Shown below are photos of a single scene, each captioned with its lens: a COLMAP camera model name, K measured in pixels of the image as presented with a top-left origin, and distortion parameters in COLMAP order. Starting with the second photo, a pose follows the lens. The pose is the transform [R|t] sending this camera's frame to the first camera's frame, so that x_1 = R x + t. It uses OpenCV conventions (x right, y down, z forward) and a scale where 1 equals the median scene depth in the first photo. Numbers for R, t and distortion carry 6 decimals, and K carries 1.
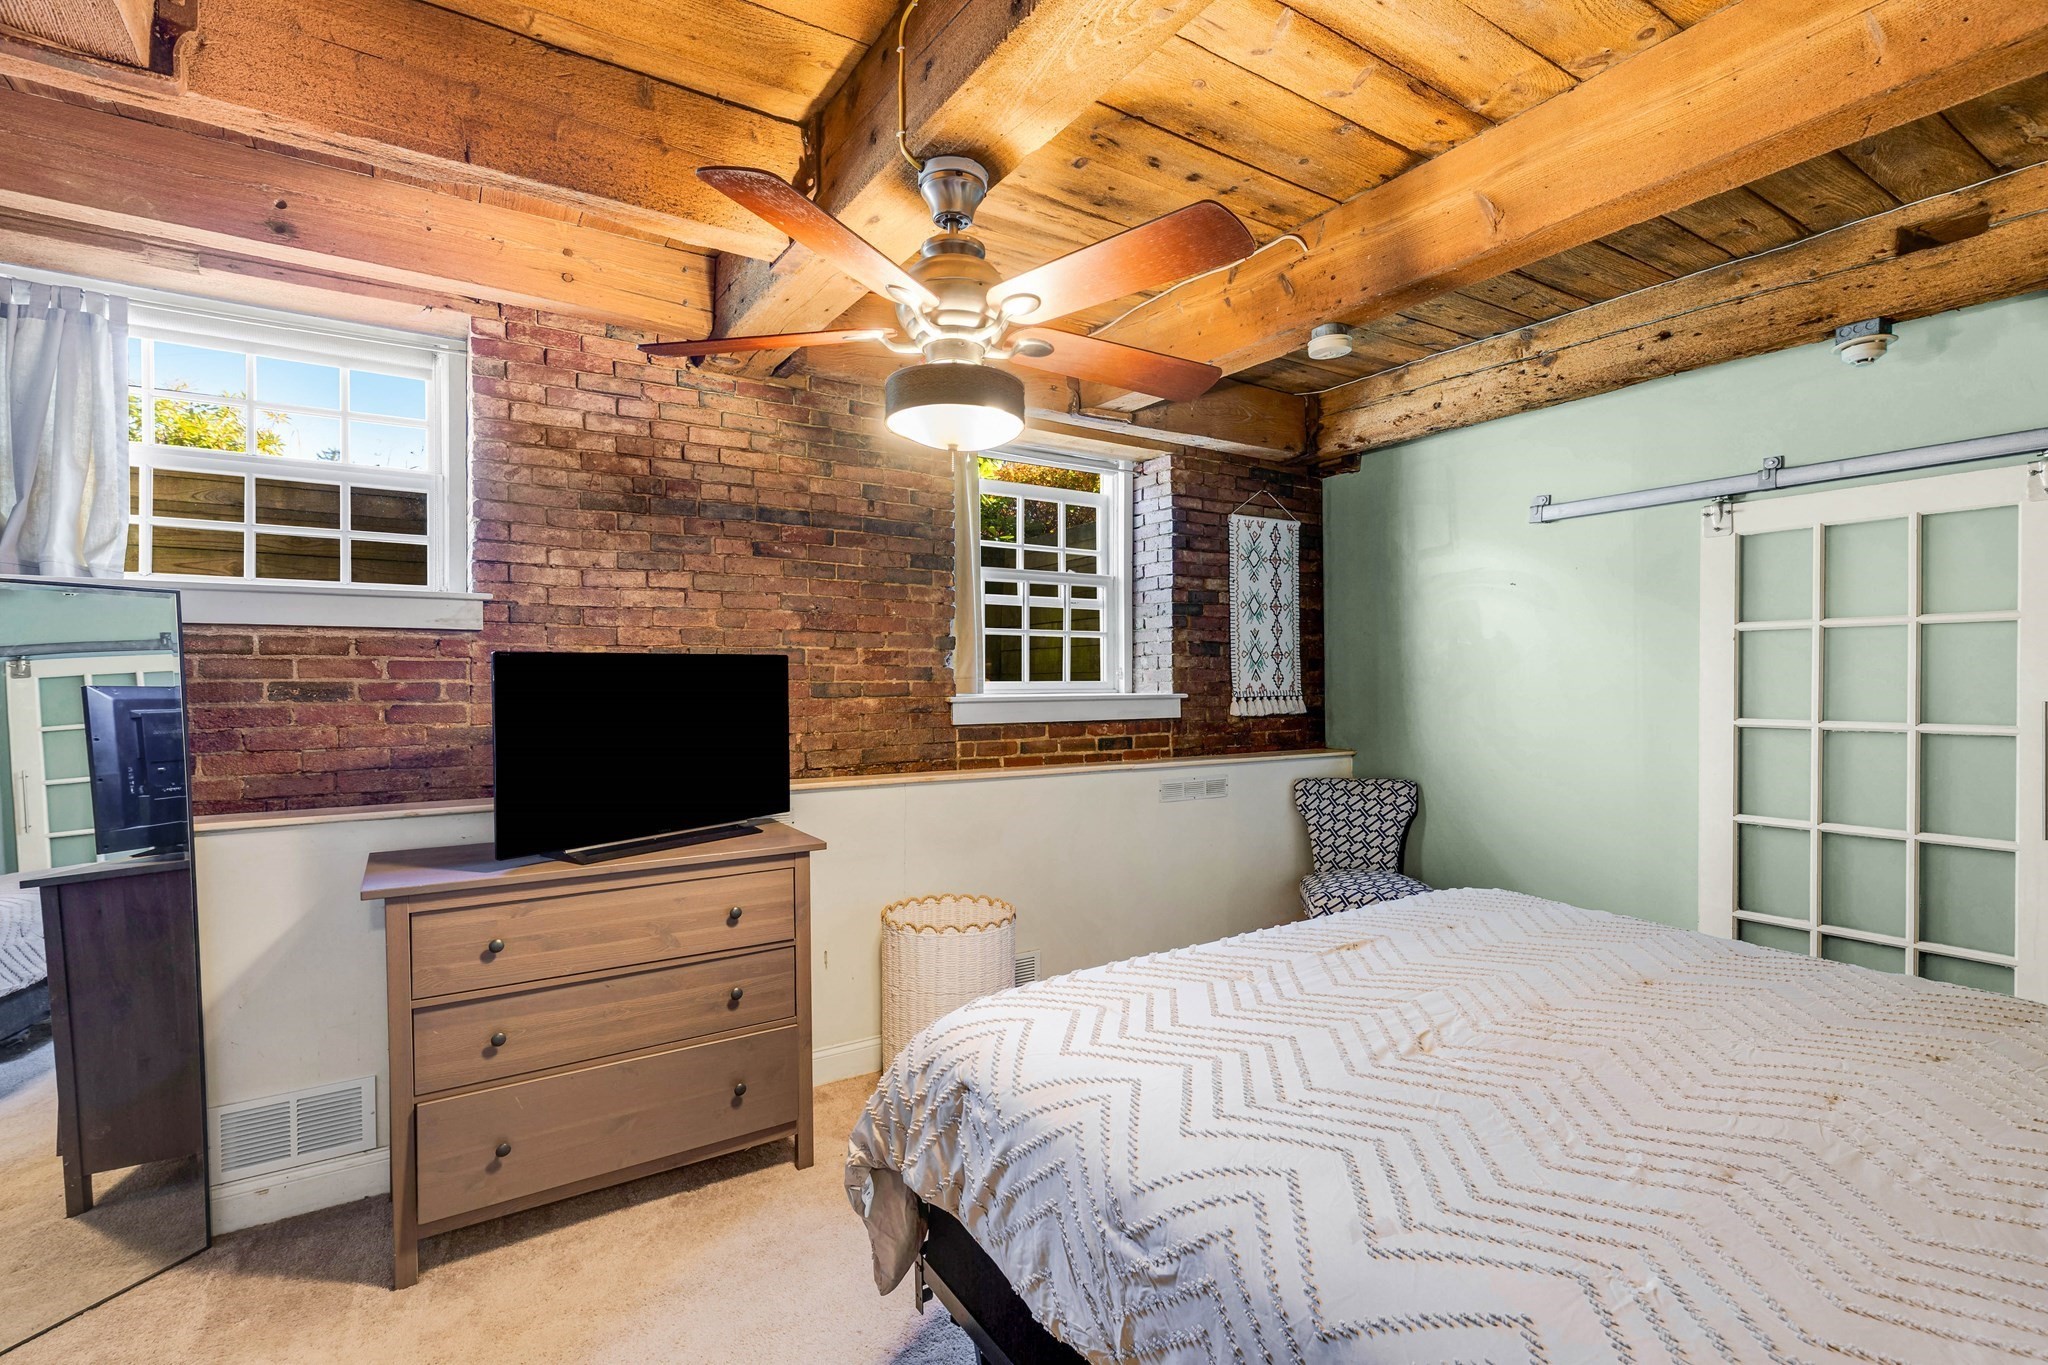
lens RADIAL K [[944.8, 0, 1037.9], [0, 944.8, 692.5], [0, 0, 1]] dist [0.003283, -0.001301]
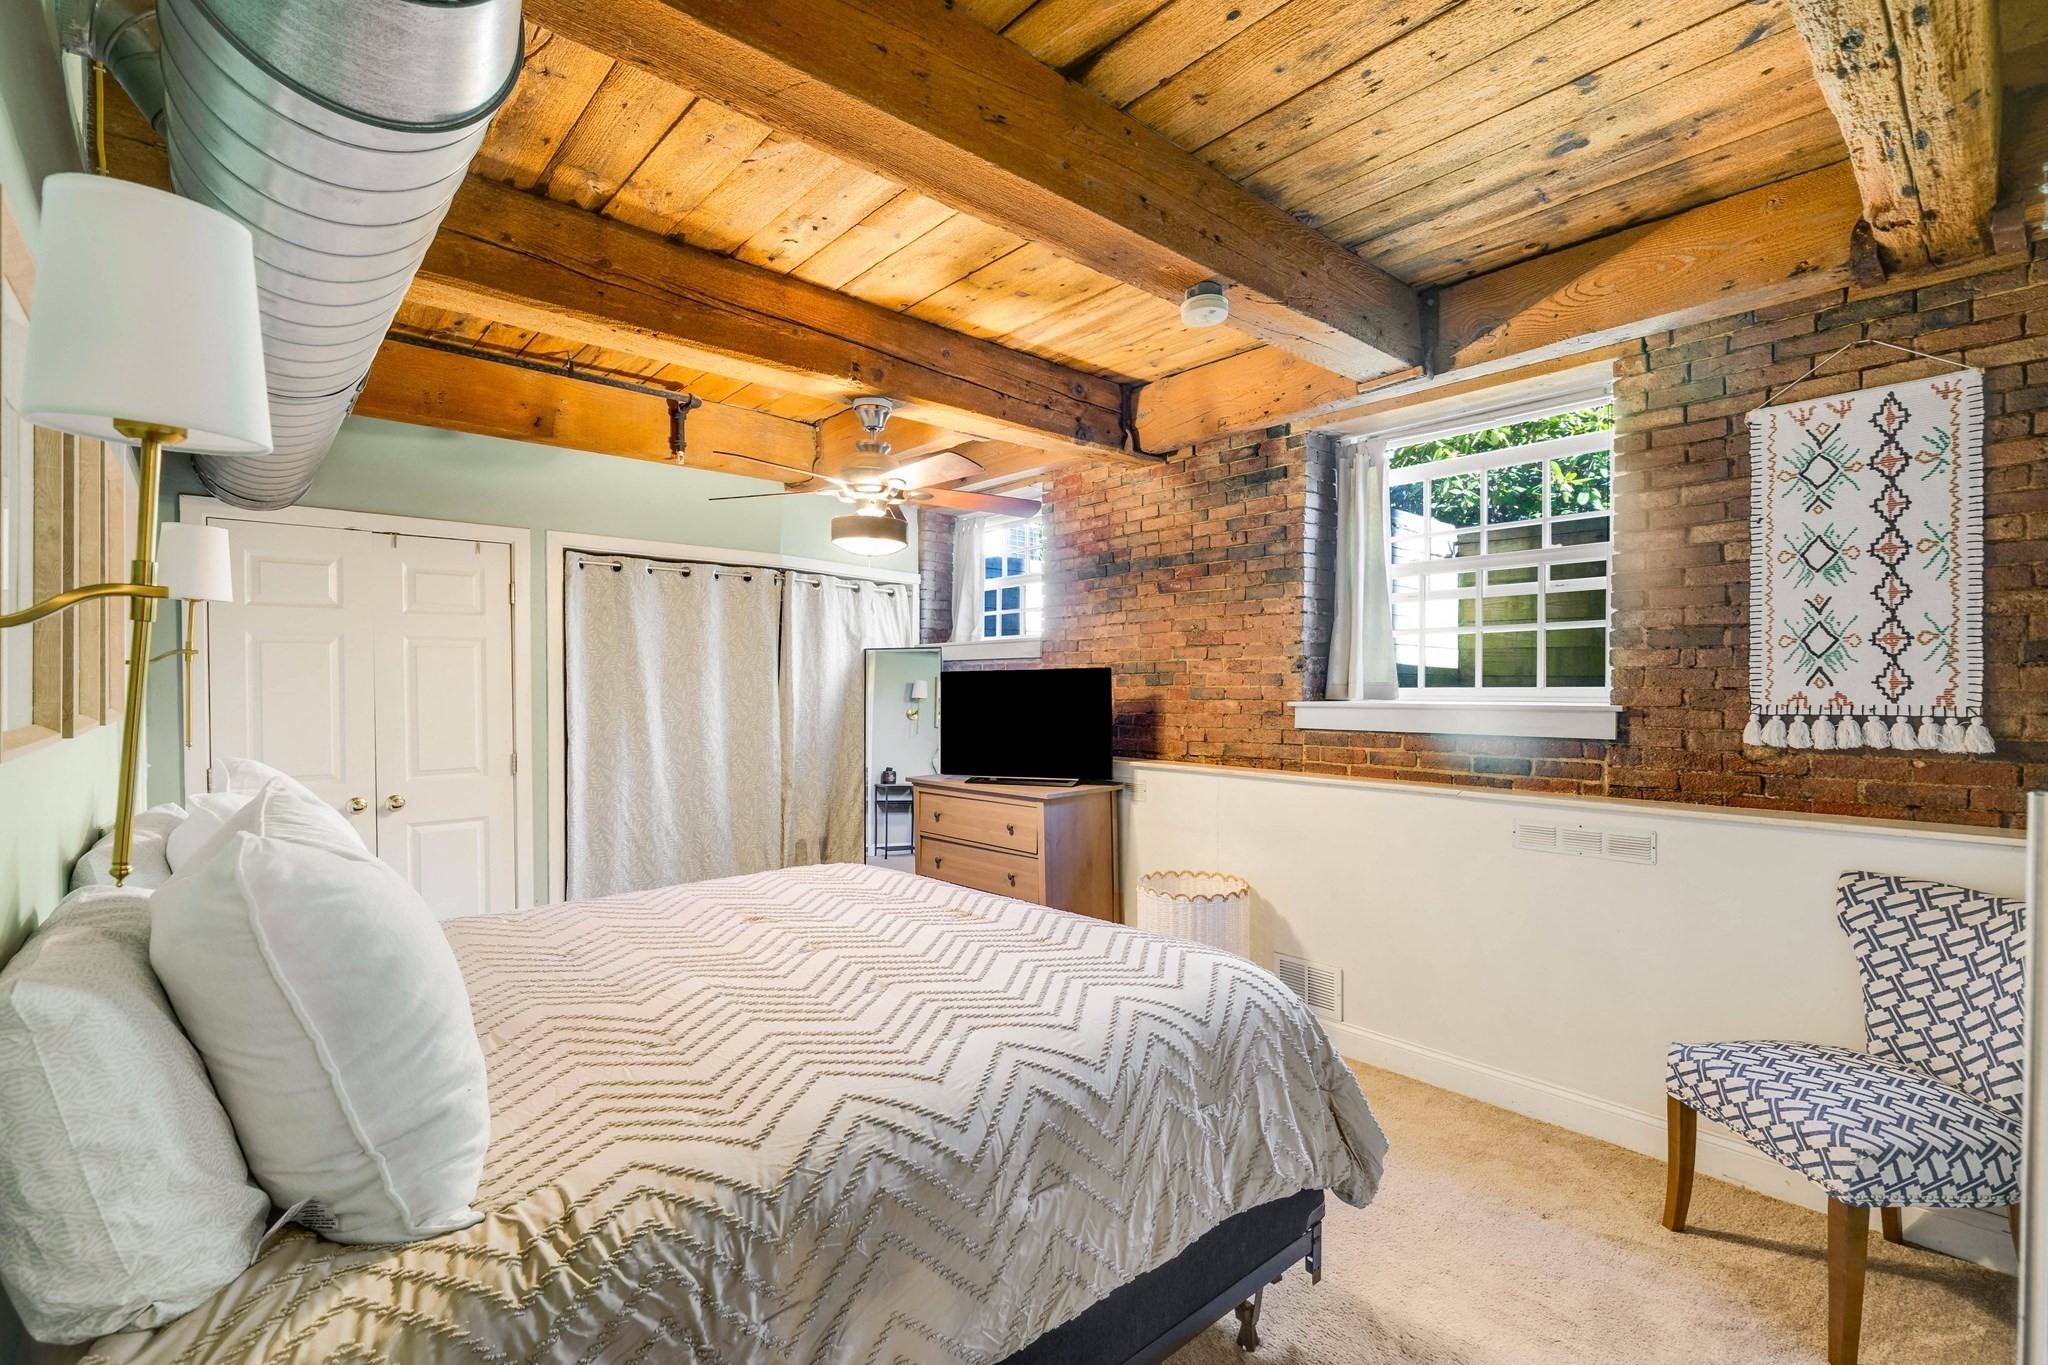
lens RADIAL K [[917.0, 0, 1009.5], [0, 917.0, 691.5], [0, 0, 1]] dist [0.001088, -0.000335]
pose [[0.135489, 0.008194, -0.990745, 0.834678], [-0.012408, 0.999901, 0.006573, -0.008513], [0.990701, 0.011402, 0.135577, 0.521887]]
